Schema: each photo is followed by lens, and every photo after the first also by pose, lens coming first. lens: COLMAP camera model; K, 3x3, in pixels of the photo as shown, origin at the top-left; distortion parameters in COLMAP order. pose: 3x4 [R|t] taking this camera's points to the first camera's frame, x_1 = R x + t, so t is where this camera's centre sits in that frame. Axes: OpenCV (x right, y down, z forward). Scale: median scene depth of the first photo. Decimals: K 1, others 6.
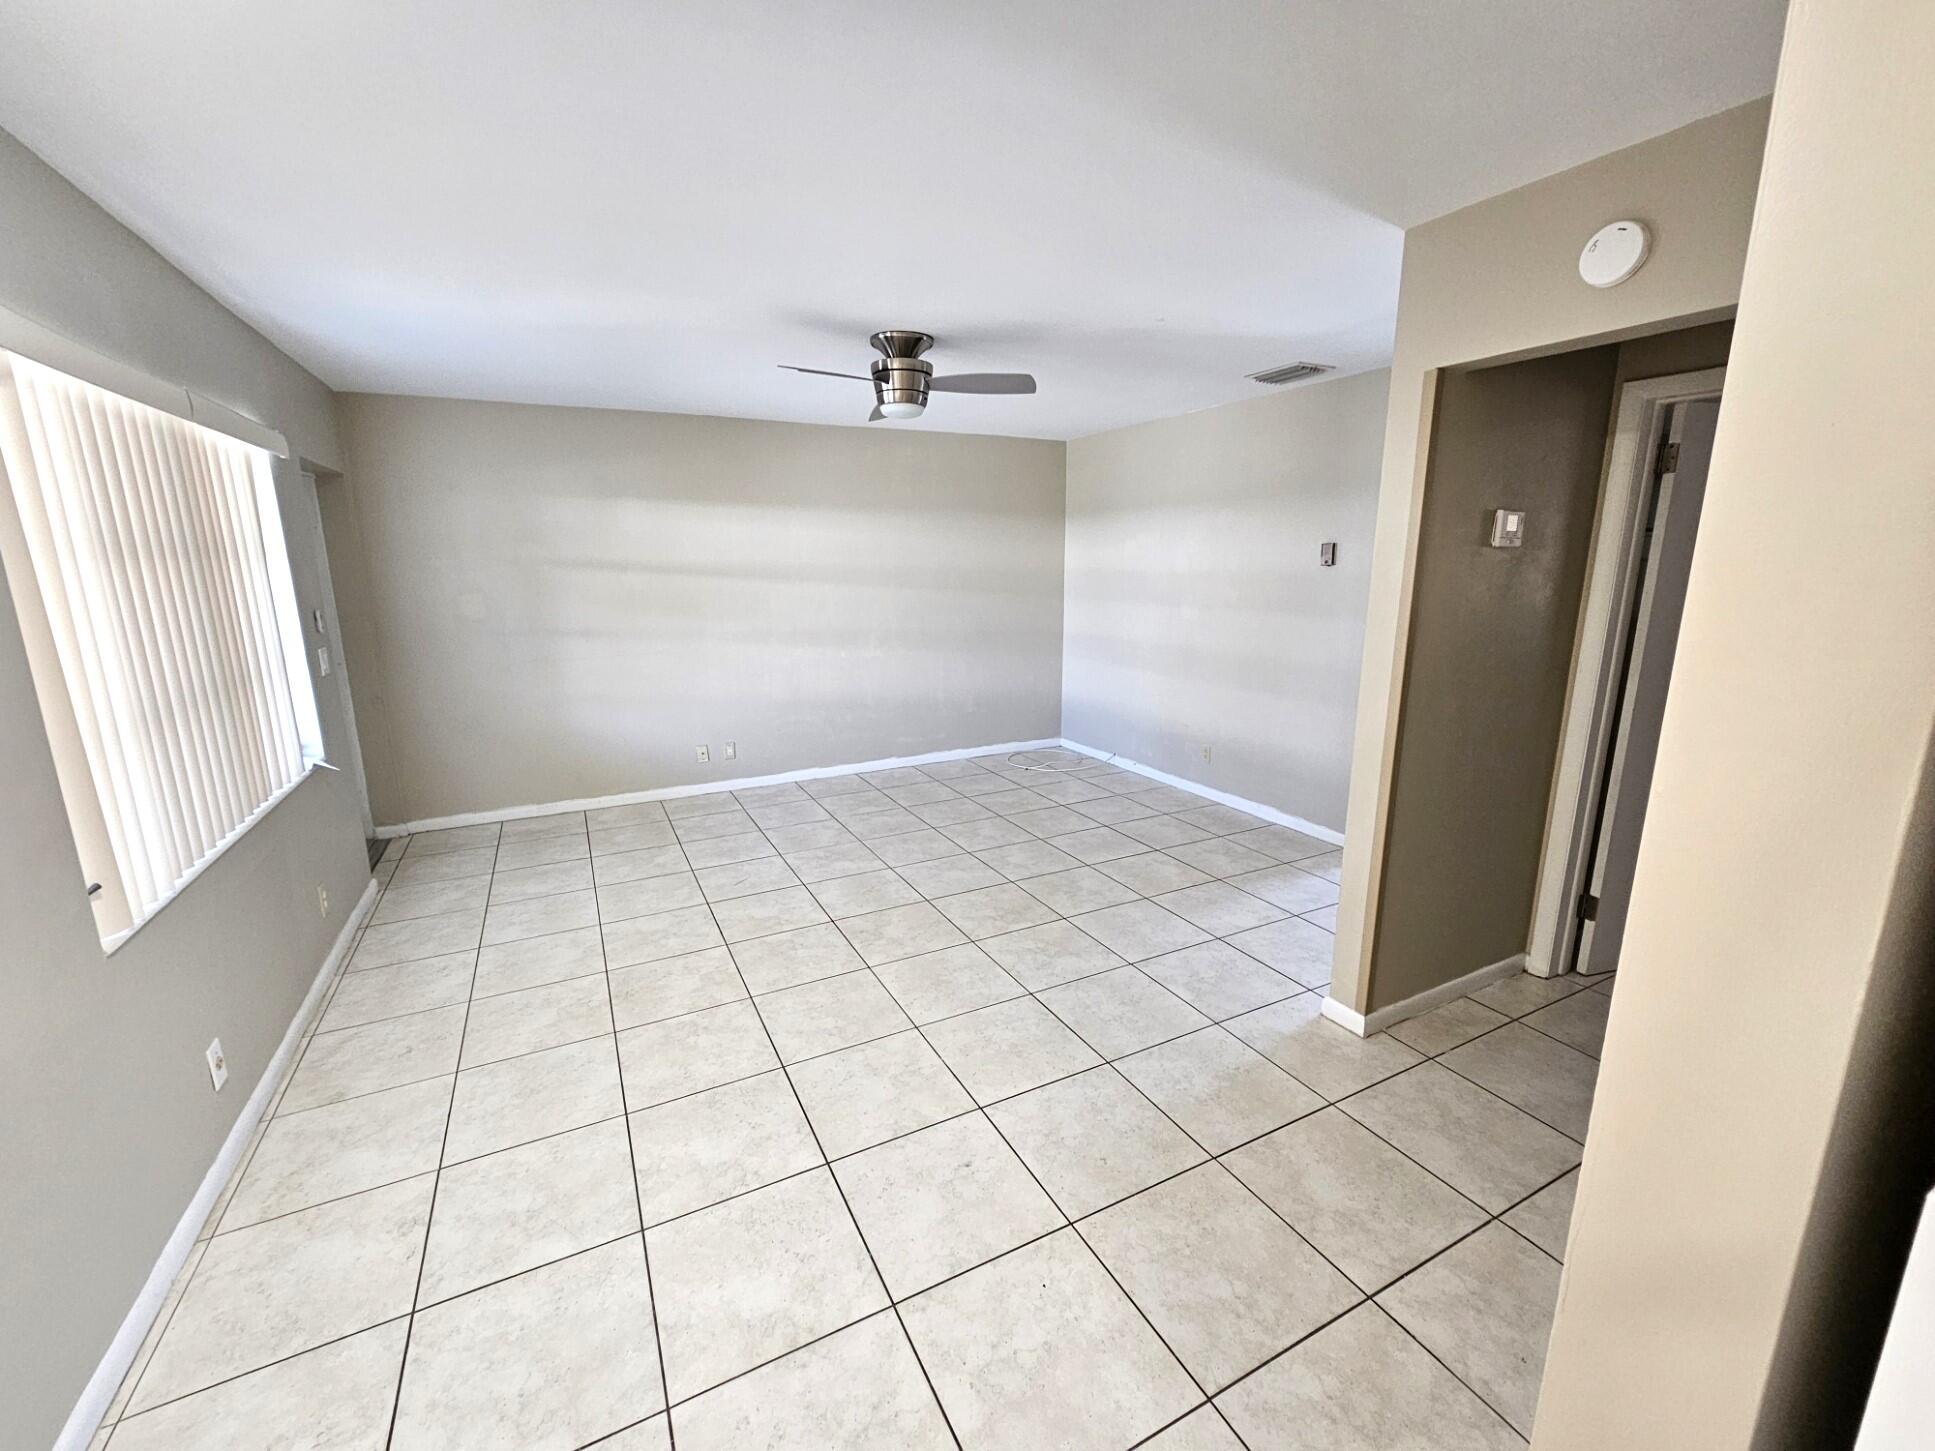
lens RADIAL K [[795.5, 0, 966.2], [0, 795.5, 730.5], [0, 0, 1]] dist [-0.002534, -0.000233]
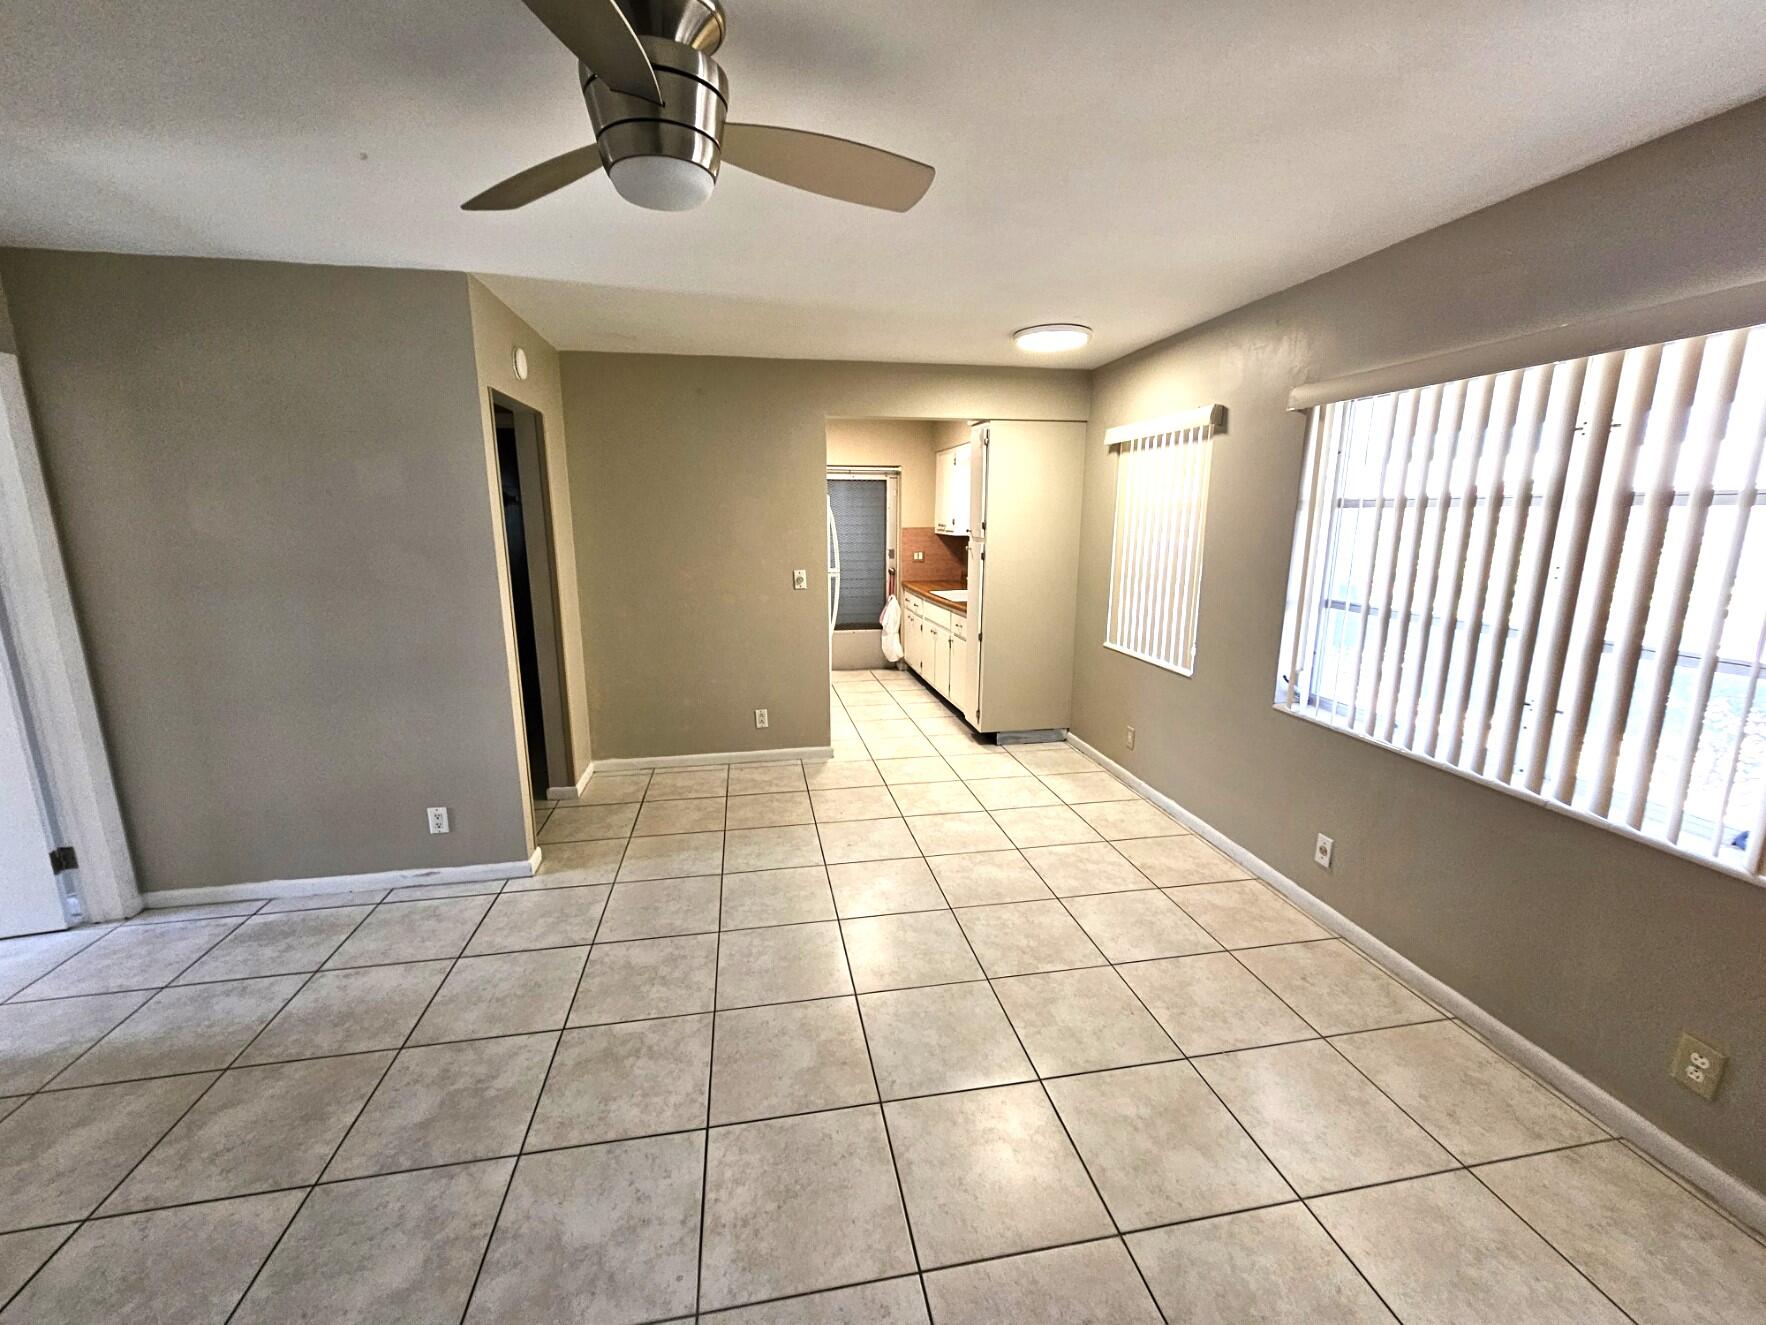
lens RADIAL K [[726.1, 0, 882.0], [0, 726.1, 660.2], [0, 0, 1]] dist [-0.002534, -0.000233]
pose [[-0.958073, -0.047532, 0.282556, -0.375178], [0.070580, 0.916607, 0.393511, -0.355453], [-0.277697, 0.396955, -0.874821, 1.632281]]
